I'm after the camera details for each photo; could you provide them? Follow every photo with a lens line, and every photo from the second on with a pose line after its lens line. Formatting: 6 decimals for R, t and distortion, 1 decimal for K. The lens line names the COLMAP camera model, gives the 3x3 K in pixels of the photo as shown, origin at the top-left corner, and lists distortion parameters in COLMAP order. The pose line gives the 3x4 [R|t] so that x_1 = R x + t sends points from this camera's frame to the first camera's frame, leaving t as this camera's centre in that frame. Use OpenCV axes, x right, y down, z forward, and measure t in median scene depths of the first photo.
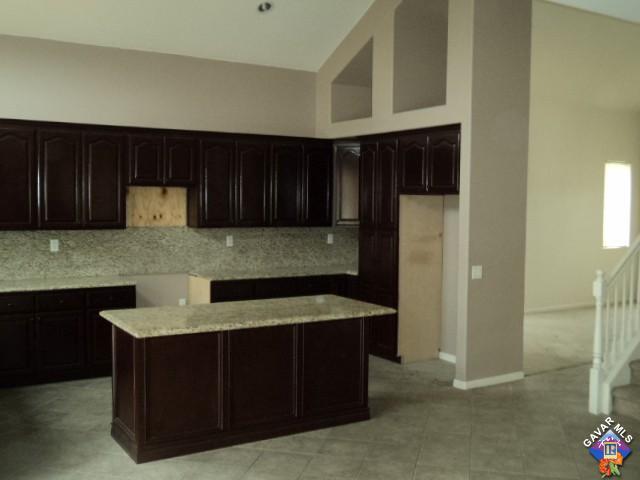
lens RADIAL K [[670.4, 0, 317.1], [0, 670.4, 239.2], [0, 0, 1]] dist [-0.030446, 0.000000]
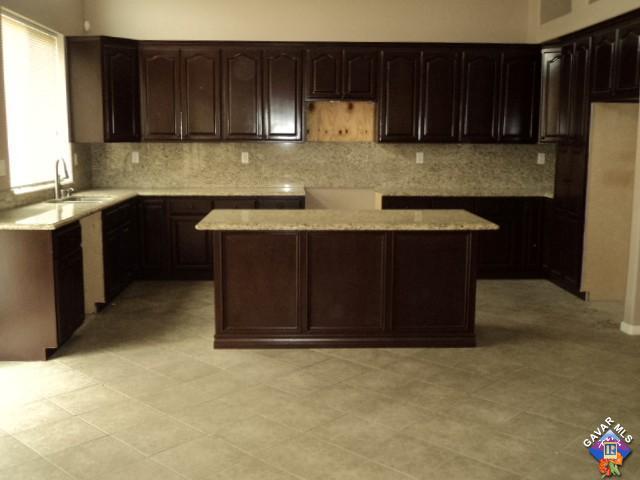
lens RADIAL K [[670.4, 0, 318.3], [0, 670.4, 242.7], [0, 0, 1]] dist [-0.030446, 0.000000]
pose [[0.876611, 0.071081, -0.475920, 0.229851], [-0.021500, 0.993828, 0.108830, 0.024502], [0.480719, -0.085169, 0.872729, 0.082466]]
